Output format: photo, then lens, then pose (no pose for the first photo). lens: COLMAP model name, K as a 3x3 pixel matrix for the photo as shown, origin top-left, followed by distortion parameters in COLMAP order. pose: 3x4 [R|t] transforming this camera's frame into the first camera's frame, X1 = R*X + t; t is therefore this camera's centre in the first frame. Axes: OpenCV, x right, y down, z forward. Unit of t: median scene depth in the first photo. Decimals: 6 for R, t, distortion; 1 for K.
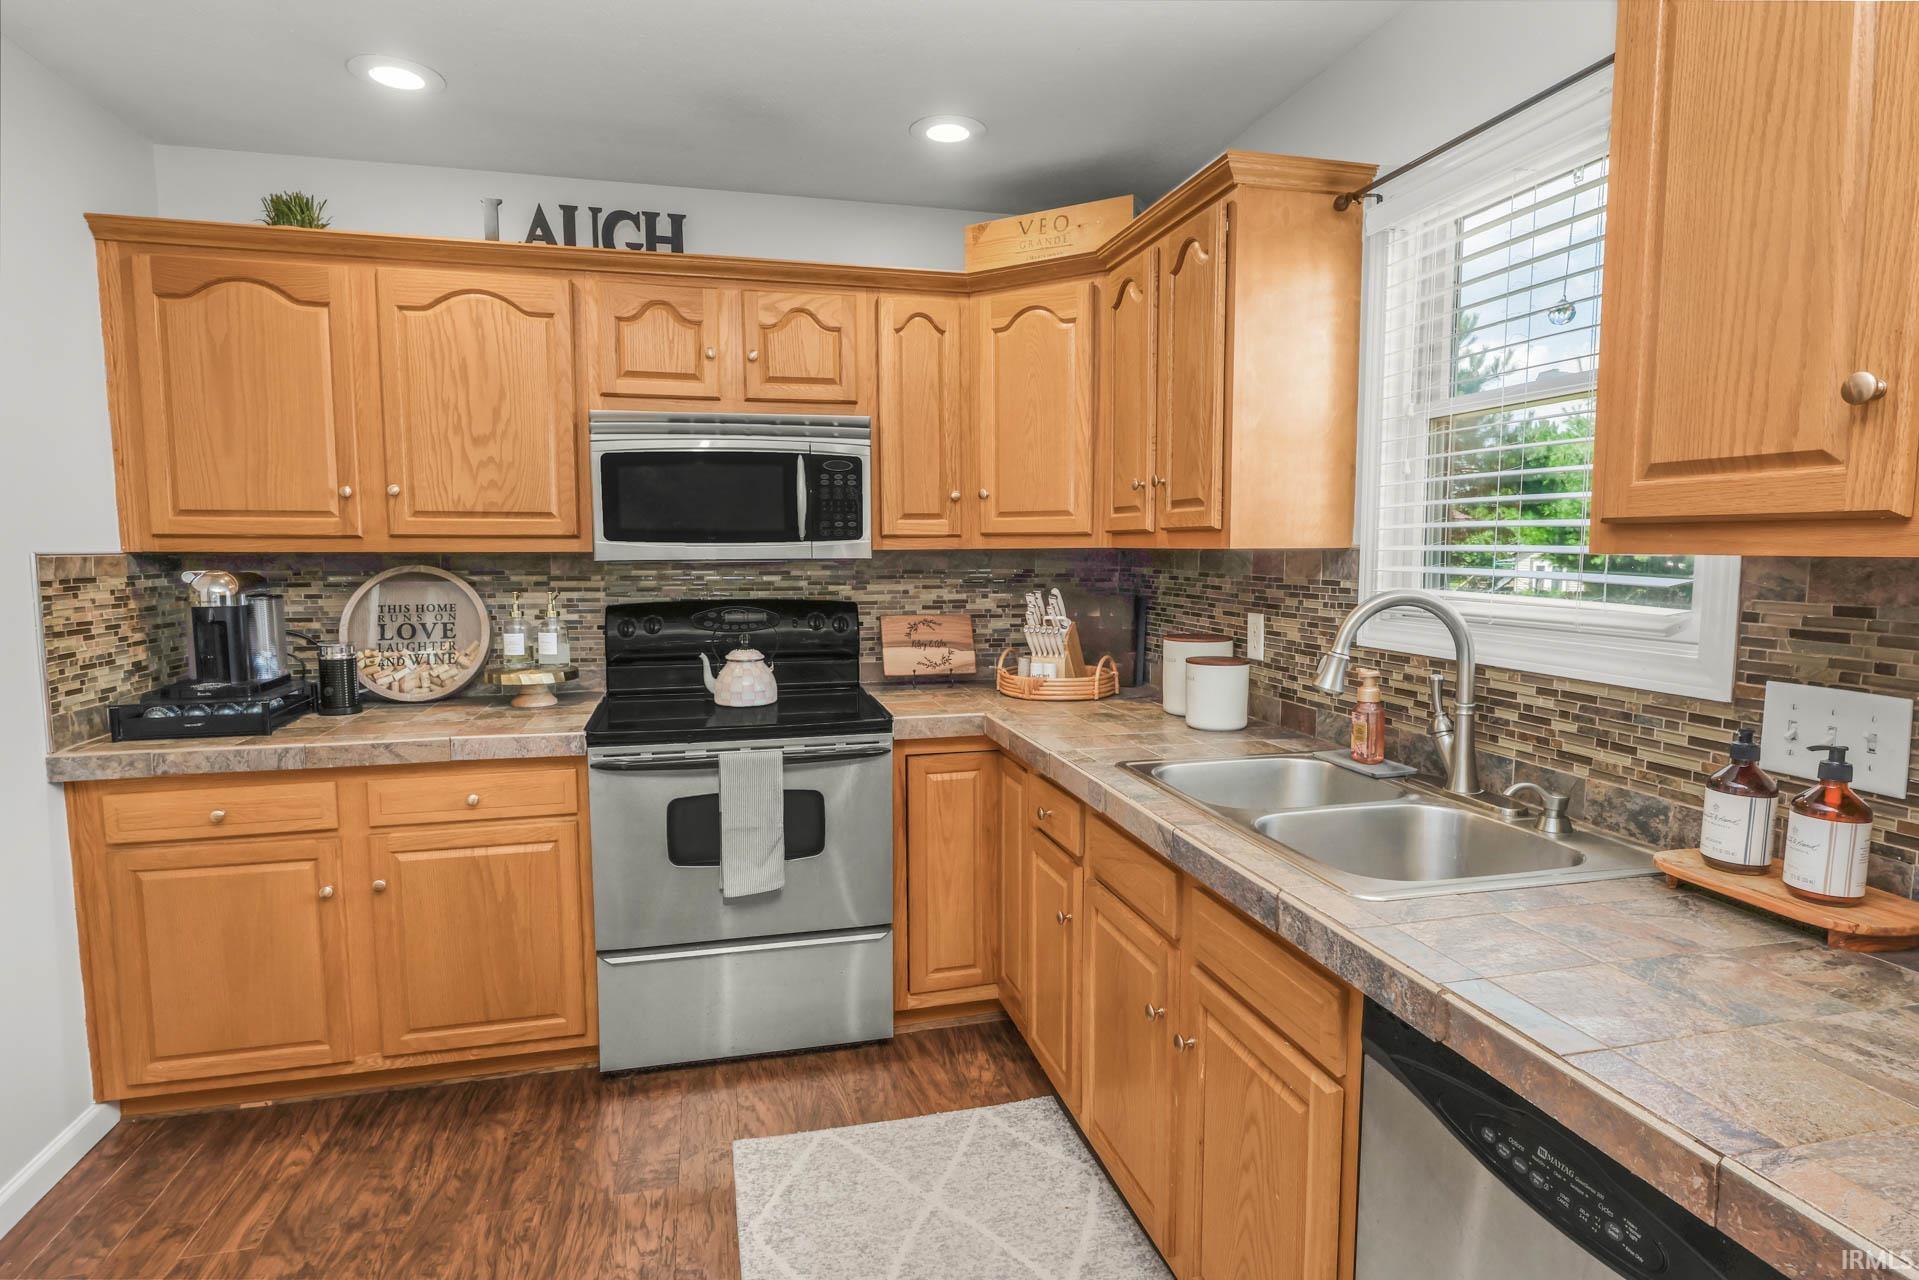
lens RADIAL K [[1008.9, 0, 956.7], [0, 1008.9, 642.0], [0, 0, 1]] dist [0.000713, -0.000851]
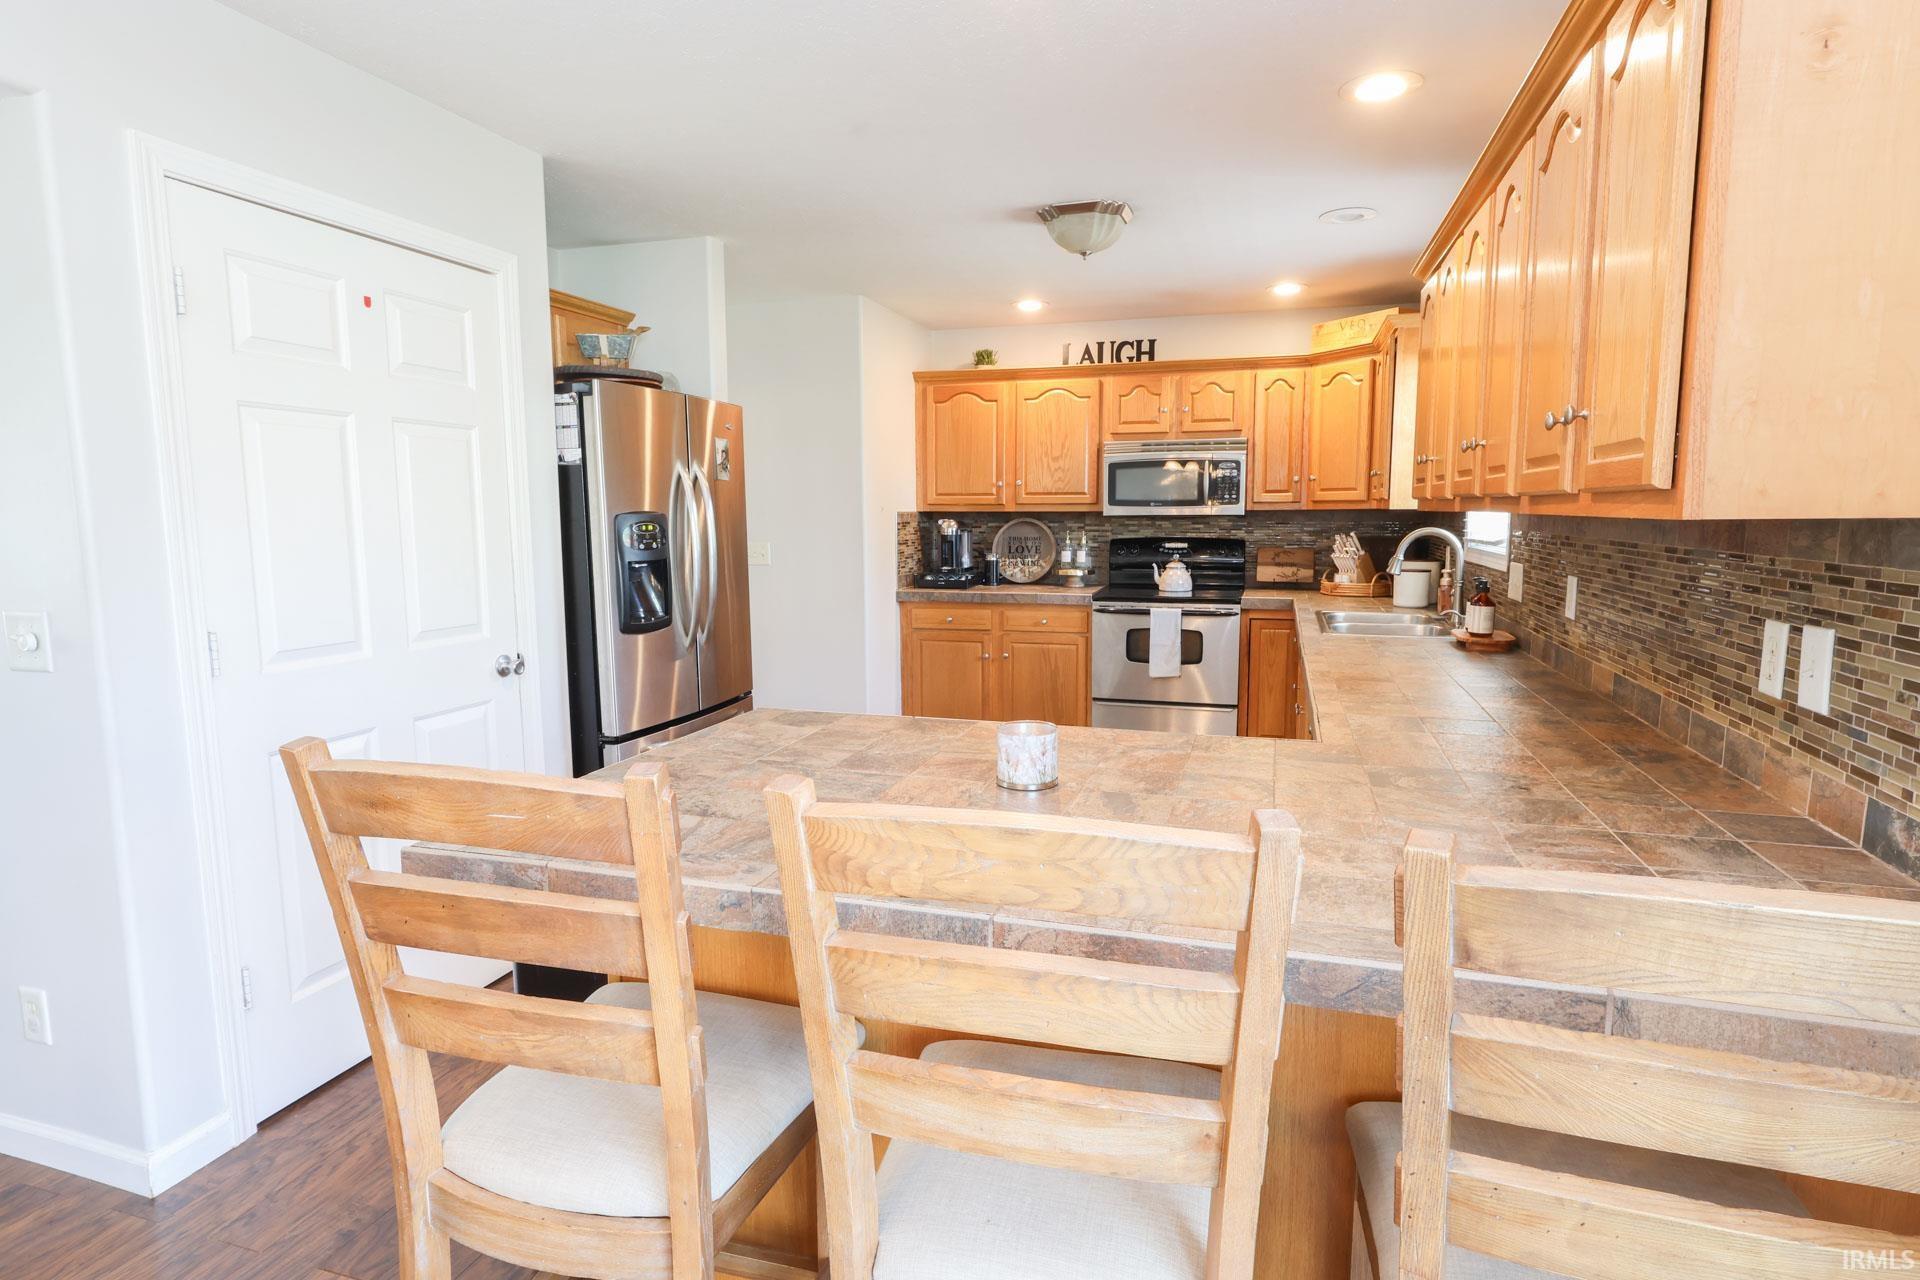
lens RADIAL K [[1009.4, 0, 953.5], [0, 1009.4, 640.7], [0, 0, 1]] dist [0.000713, -0.000851]
pose [[0.852729, 0.065531, -0.518227, 0.495304], [-0.046680, 0.997690, 0.049350, 0.092105], [0.520264, -0.017892, 0.853818, -0.981457]]
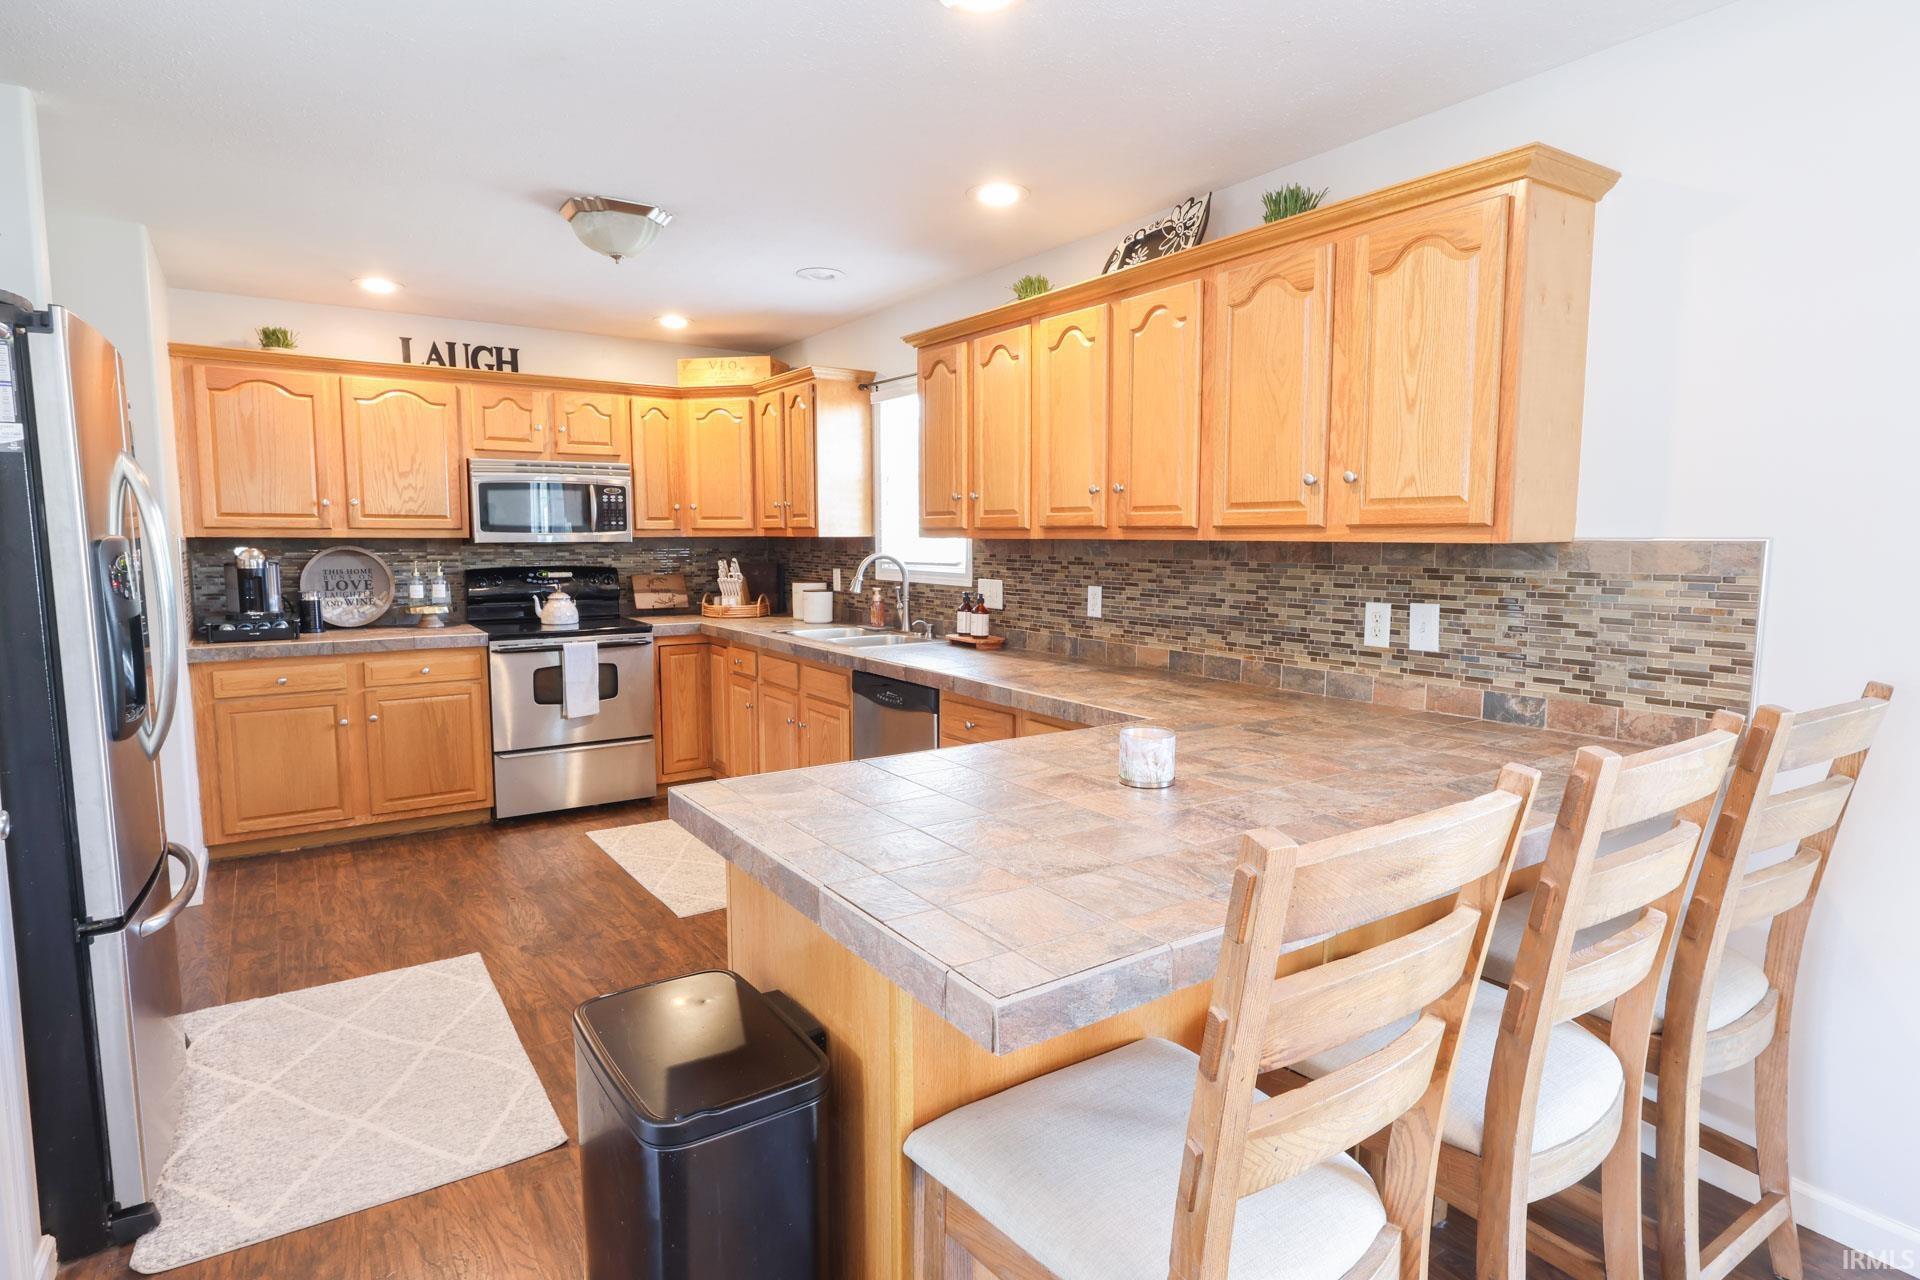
lens RADIAL K [[1009.4, 0, 956.2], [0, 1009.4, 637.6], [0, 0, 1]] dist [0.000713, -0.000851]
pose [[0.938952, -0.031971, 0.342560, -0.187012], [0.029871, 0.999489, 0.011405, 0.098331], [-0.342750, -0.000476, 0.939427, -1.034512]]
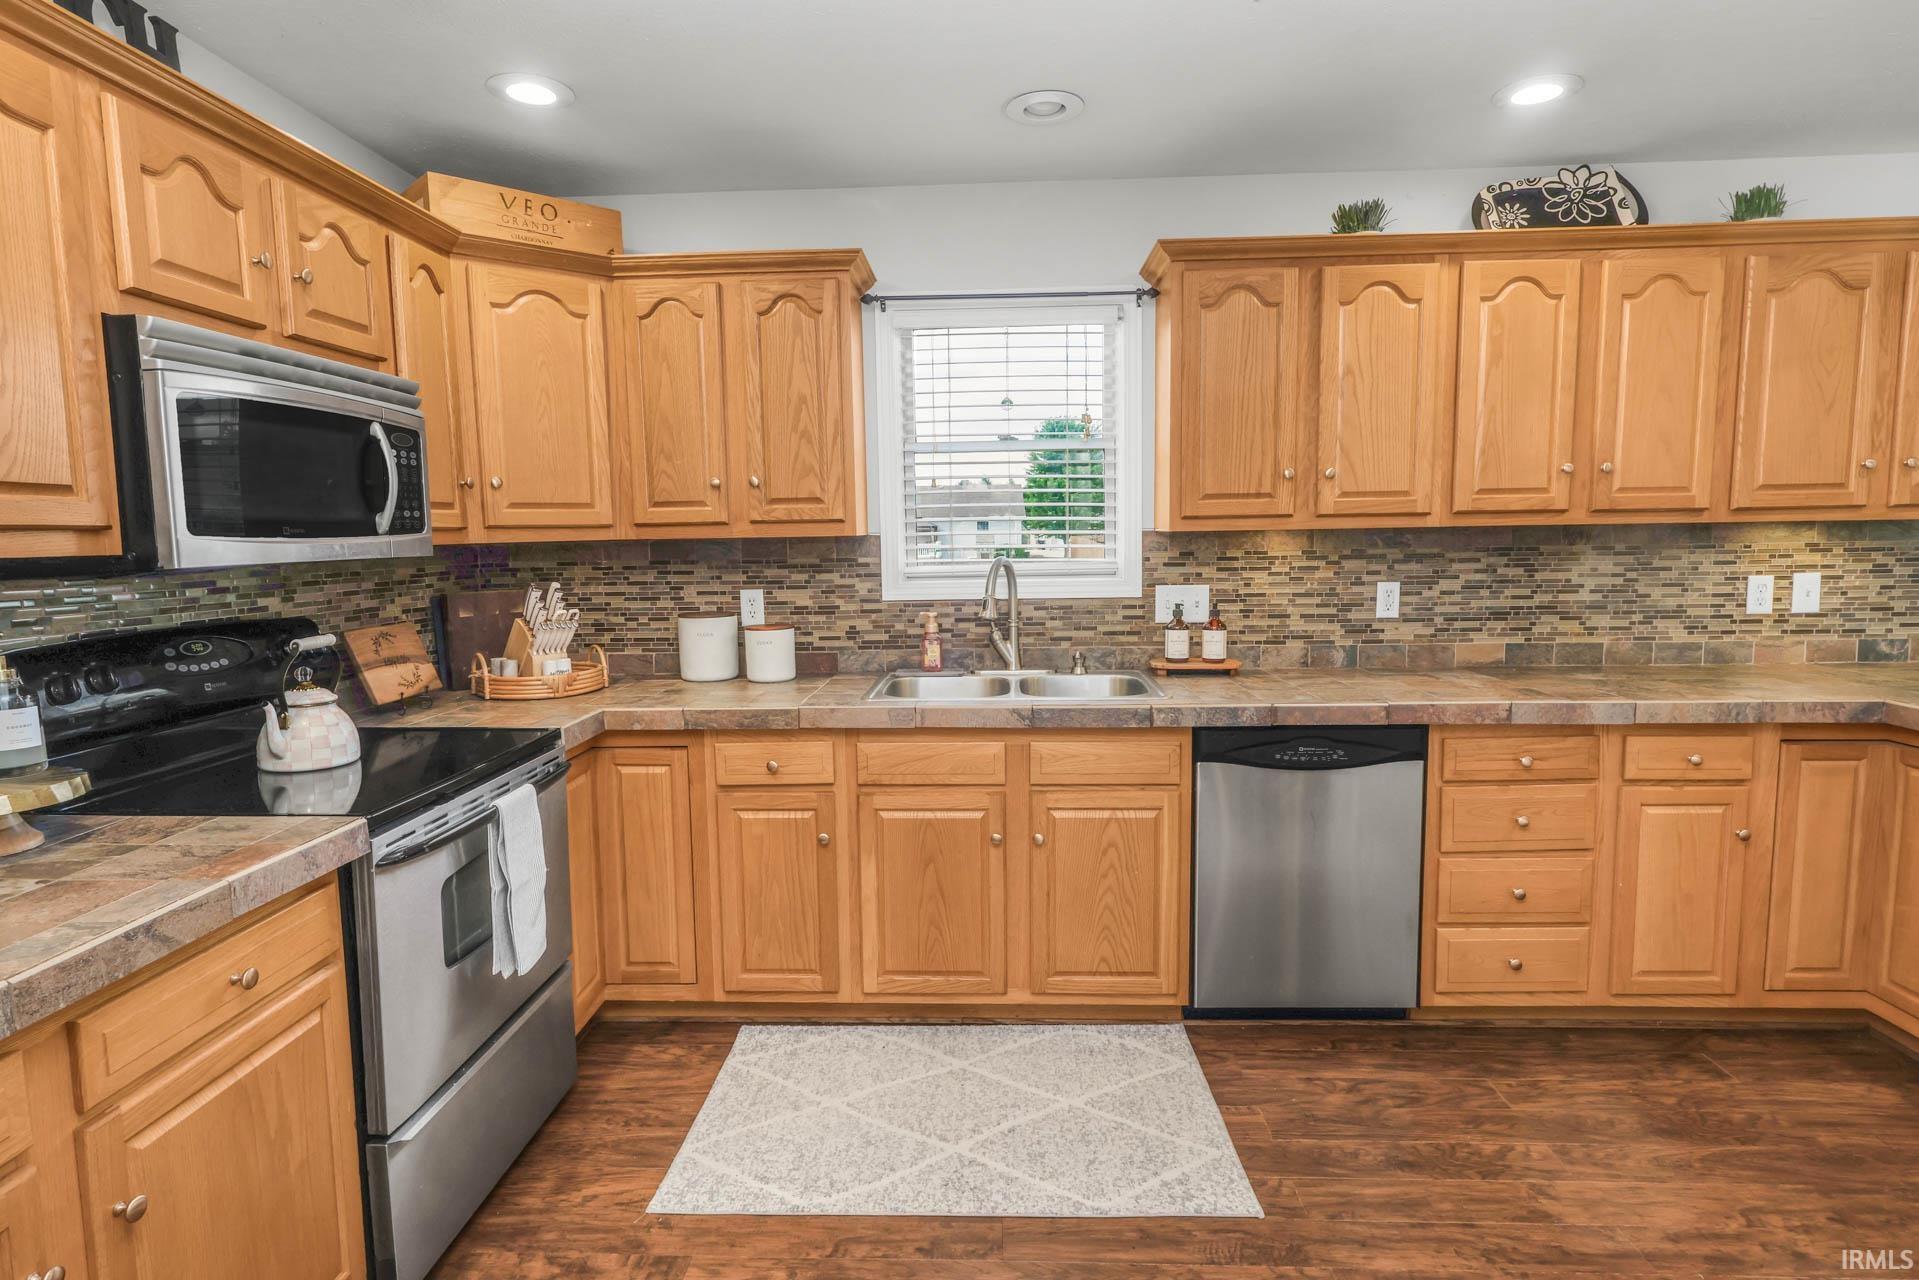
lens RADIAL K [[1008.9, 0, 952.5], [0, 1008.9, 639.1], [0, 0, 1]] dist [0.000713, -0.000851]
pose [[0.285648, -0.103881, 0.952688, -0.854896], [0.108262, 0.991242, 0.075624, -0.036000], [-0.952200, 0.081538, 0.294392, 0.407174]]
